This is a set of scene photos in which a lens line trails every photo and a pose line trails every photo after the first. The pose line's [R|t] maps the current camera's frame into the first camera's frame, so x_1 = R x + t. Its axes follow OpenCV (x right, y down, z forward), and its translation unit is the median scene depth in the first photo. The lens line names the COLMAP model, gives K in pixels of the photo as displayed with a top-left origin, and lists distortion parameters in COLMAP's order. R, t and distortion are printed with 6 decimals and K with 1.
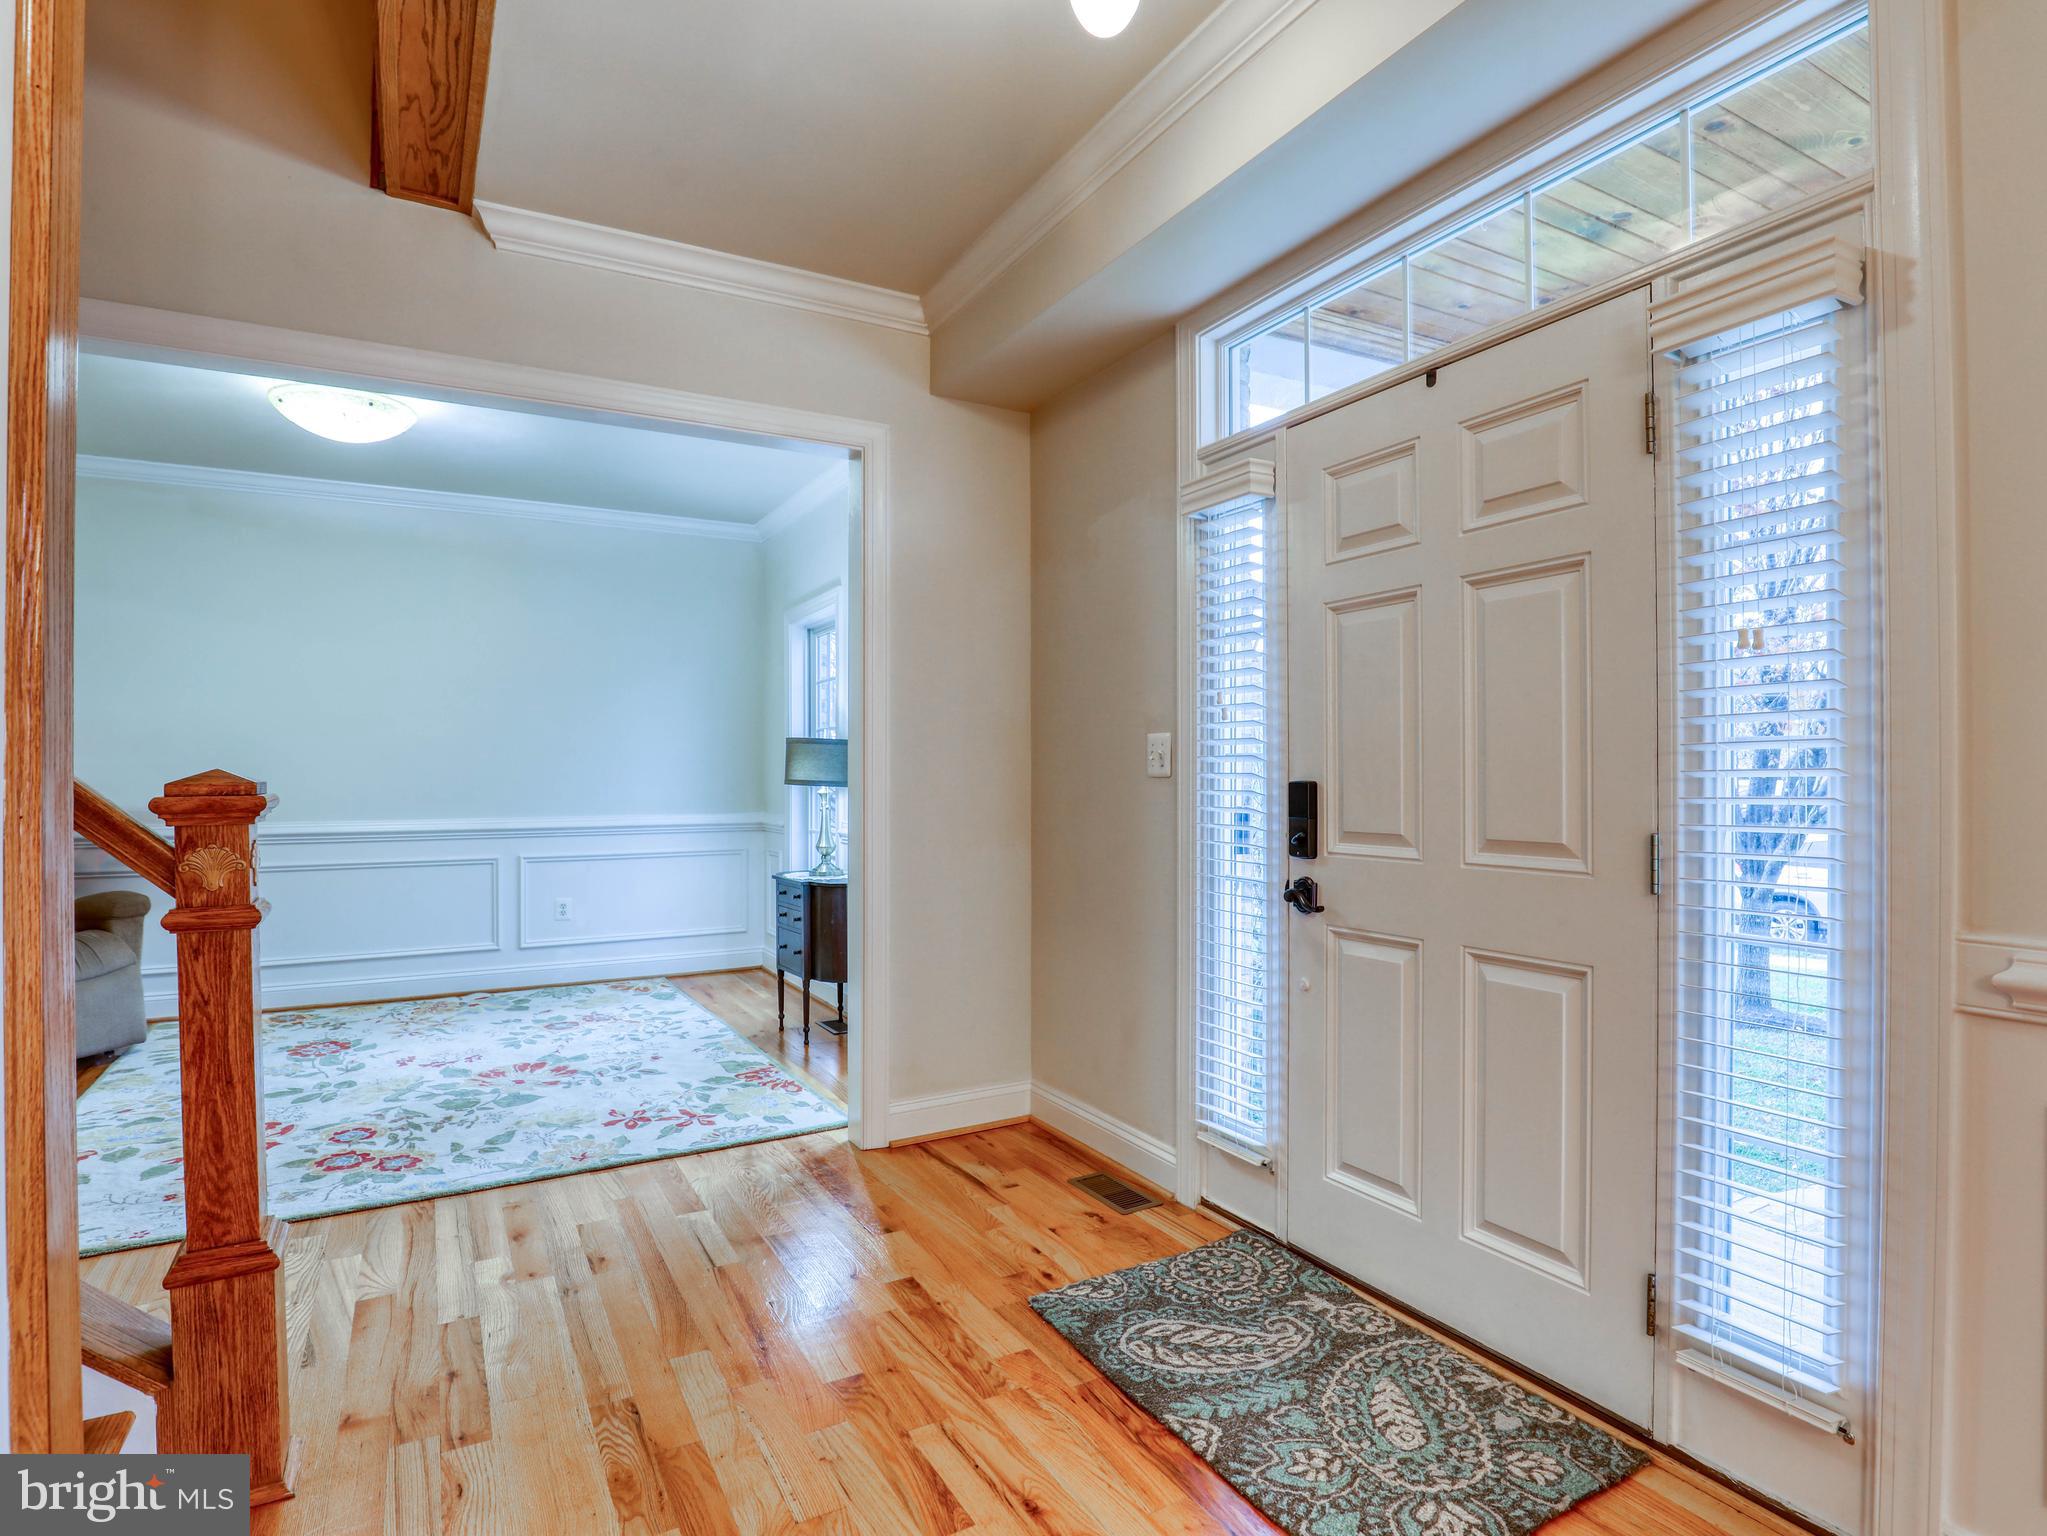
lens RADIAL K [[1069.7, 0, 1013.0], [0, 1069.7, 773.8], [0, 0, 1]] dist [-0.014118, 0.000742]
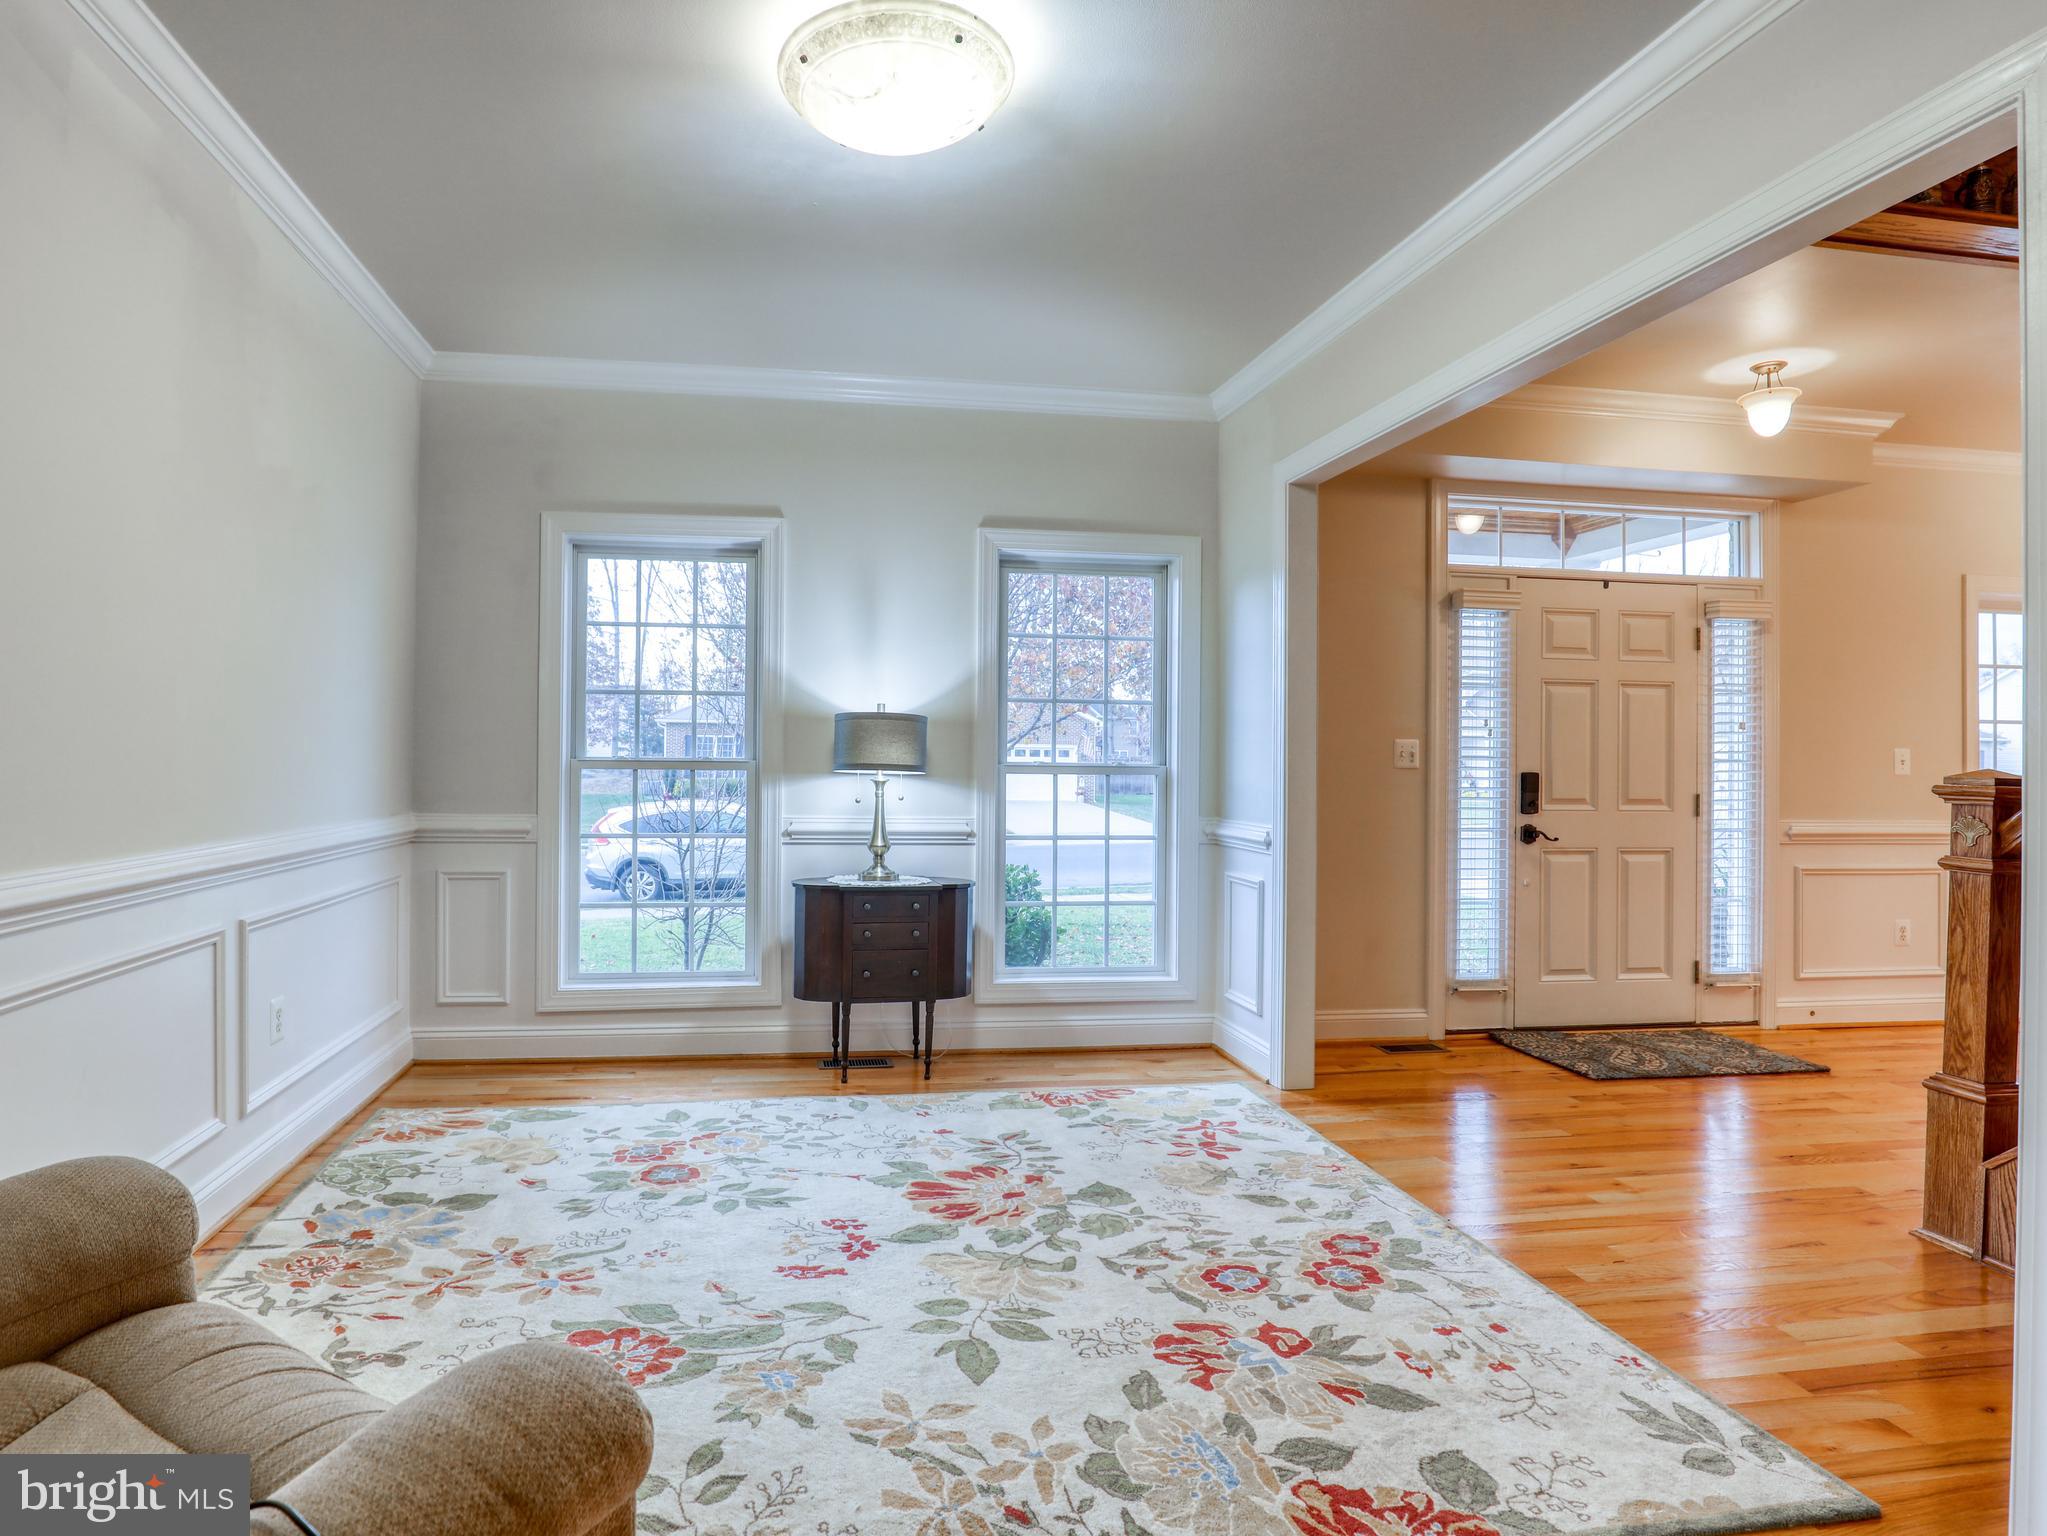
lens RADIAL K [[1098.5, 0, 953.0], [0, 1098.5, 762.4], [0, 0, 1]] dist [-0.001323, -0.000382]
pose [[0.347060, 0.014669, 0.937728, -1.466697], [-0.014142, 0.999846, -0.010407, 0.018986], [-0.937736, -0.009649, 0.347214, 1.005816]]
